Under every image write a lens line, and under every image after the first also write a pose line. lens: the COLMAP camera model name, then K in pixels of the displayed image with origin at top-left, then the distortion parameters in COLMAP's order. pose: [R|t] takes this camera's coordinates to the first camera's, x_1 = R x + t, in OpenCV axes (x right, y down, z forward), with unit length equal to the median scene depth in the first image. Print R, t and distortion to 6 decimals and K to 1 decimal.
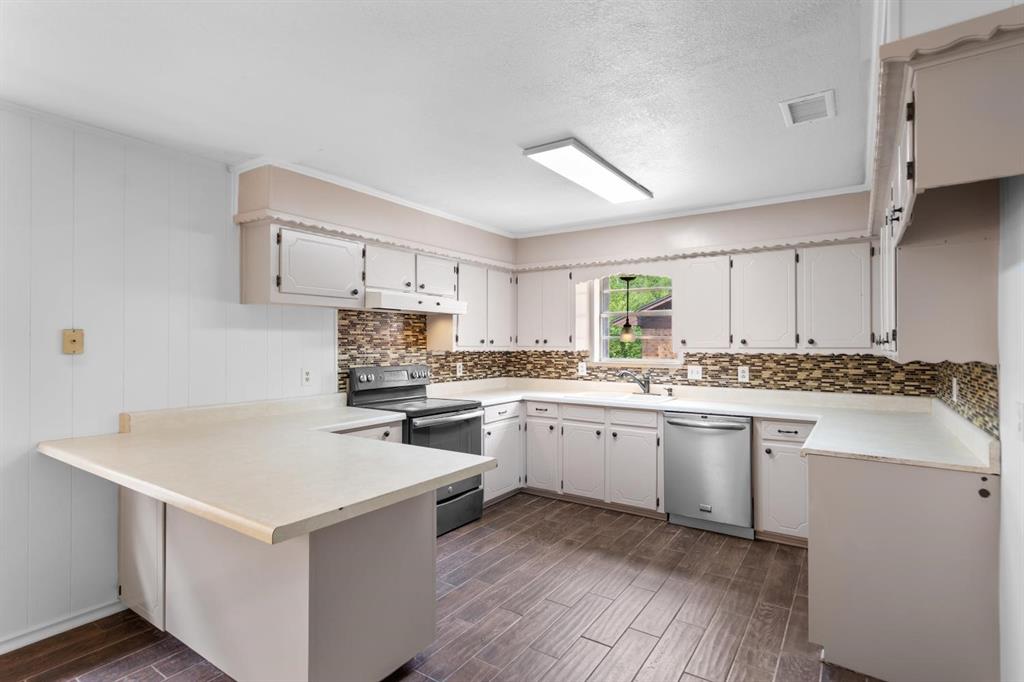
lens RADIAL K [[509.4, 0, 512.3], [0, 509.4, 340.7], [0, 0, 1]] dist [0.005067, 0.000138]
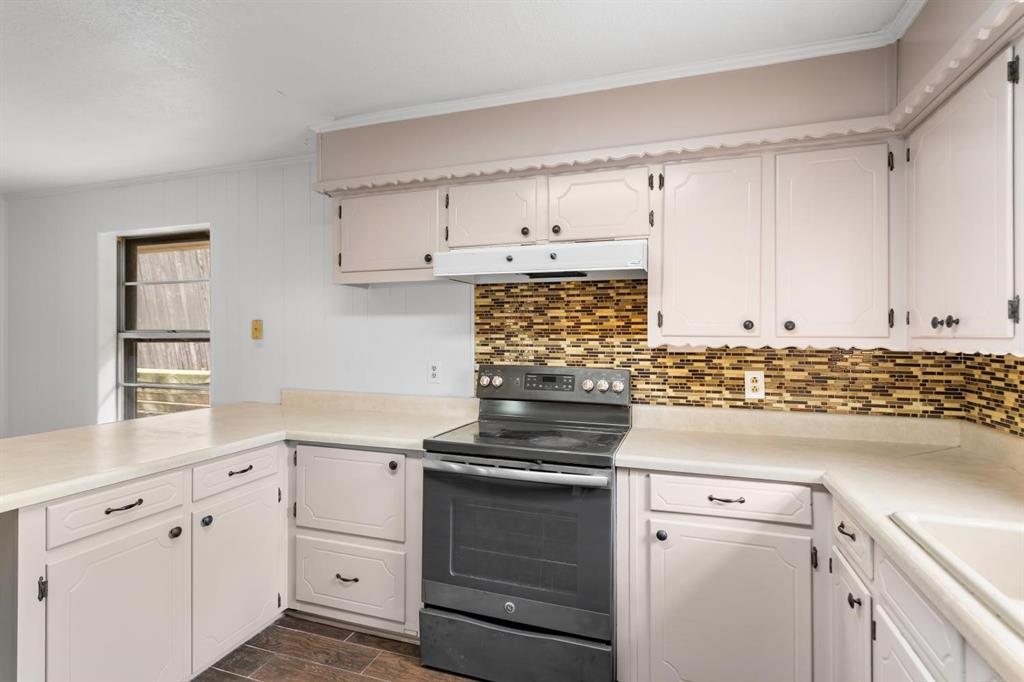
lens RADIAL K [[509.4, 0, 513.7], [0, 509.4, 332.5], [0, 0, 1]] dist [0.005067, 0.000138]
pose [[0.262348, -0.005453, -0.964958, 0.346248], [0.002277, 0.999985, -0.005031, 0.010611], [0.964971, -0.000877, 0.262357, 0.773000]]
